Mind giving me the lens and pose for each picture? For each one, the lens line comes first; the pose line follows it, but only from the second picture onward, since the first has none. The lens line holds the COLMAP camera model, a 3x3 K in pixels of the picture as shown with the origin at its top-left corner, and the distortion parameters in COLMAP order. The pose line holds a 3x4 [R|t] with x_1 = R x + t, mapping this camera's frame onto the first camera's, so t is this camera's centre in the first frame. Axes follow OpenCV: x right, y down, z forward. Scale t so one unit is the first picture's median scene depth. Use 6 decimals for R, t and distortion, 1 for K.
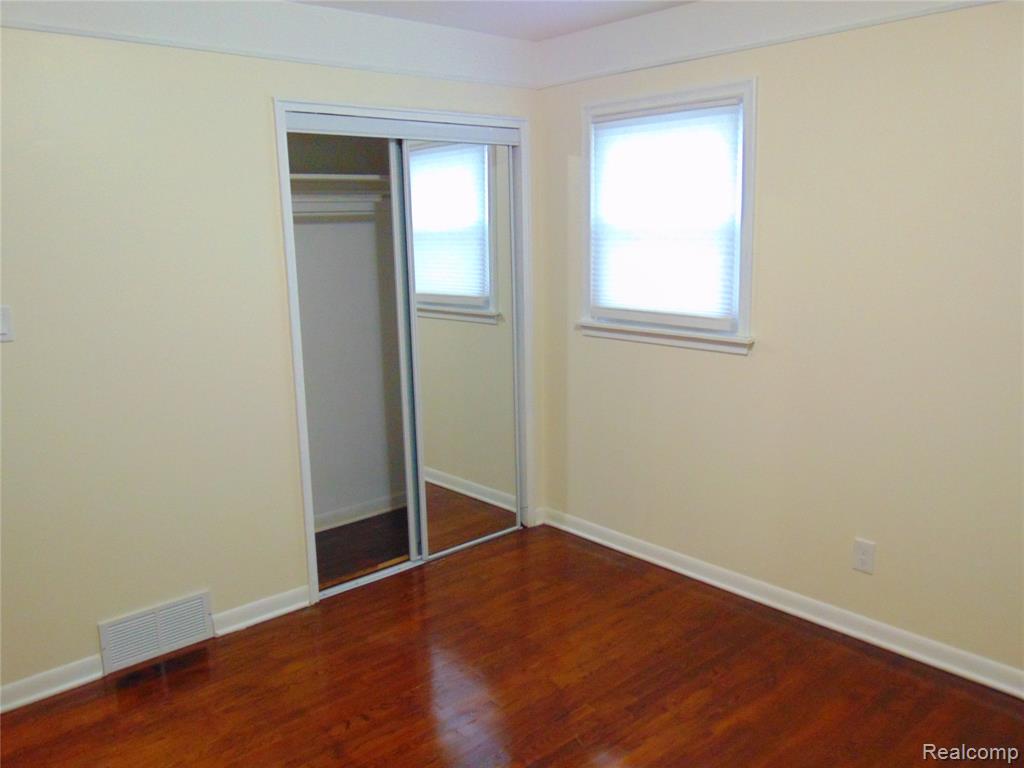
lens RADIAL K [[834.4, 0, 515.5], [0, 834.4, 382.7], [0, 0, 1]] dist [-0.025244, 0.059220]
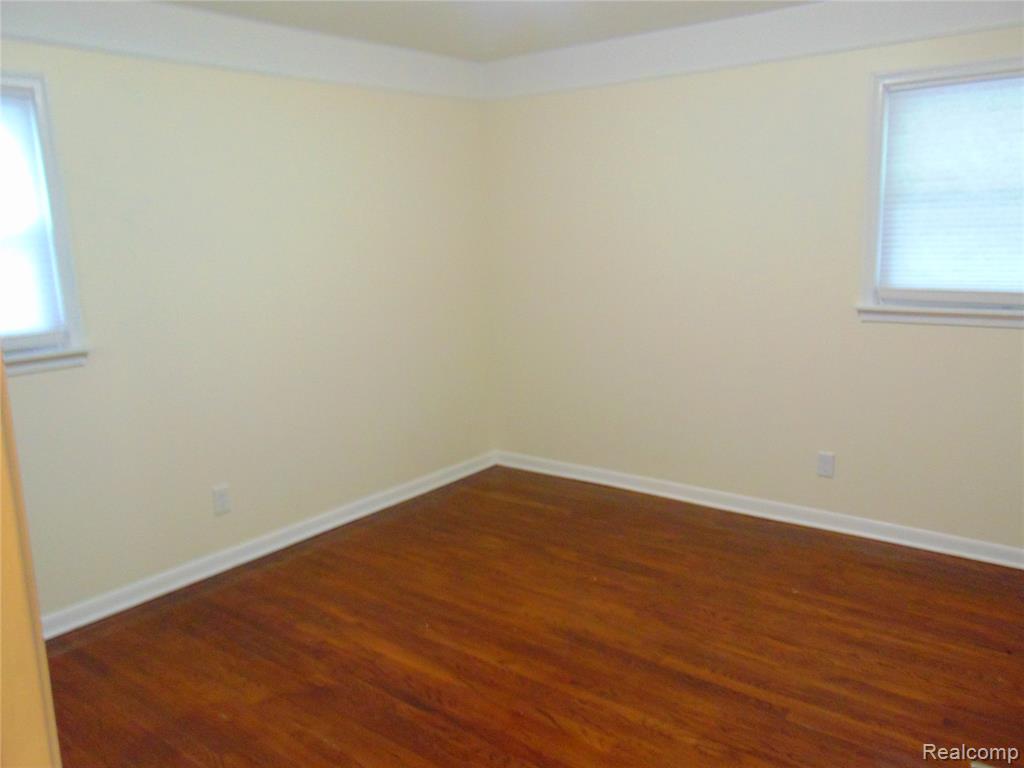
lens RADIAL K [[834.4, 0, 503.0], [0, 834.4, 383.8], [0, 0, 1]] dist [-0.025244, 0.059220]
pose [[-0.150668, -0.172229, 0.973466, -0.760168], [0.222335, 0.953577, 0.203122, -0.103260], [-0.963258, 0.247040, -0.105381, 0.661658]]
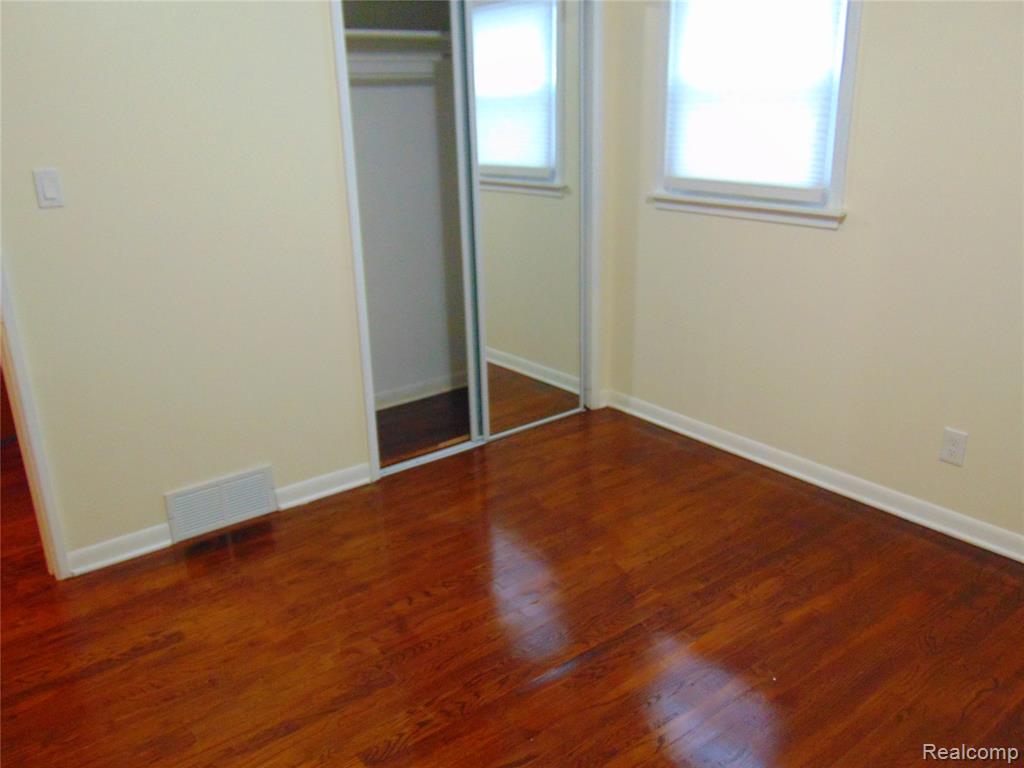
lens RADIAL K [[834.4, 0, 516.4], [0, 834.4, 379.7], [0, 0, 1]] dist [-0.025244, 0.059220]
pose [[0.997469, 0.018733, -0.068591, -0.009097], [-0.009340, 0.990831, 0.134785, 0.011169], [0.070487, -0.133803, 0.988498, 0.047444]]
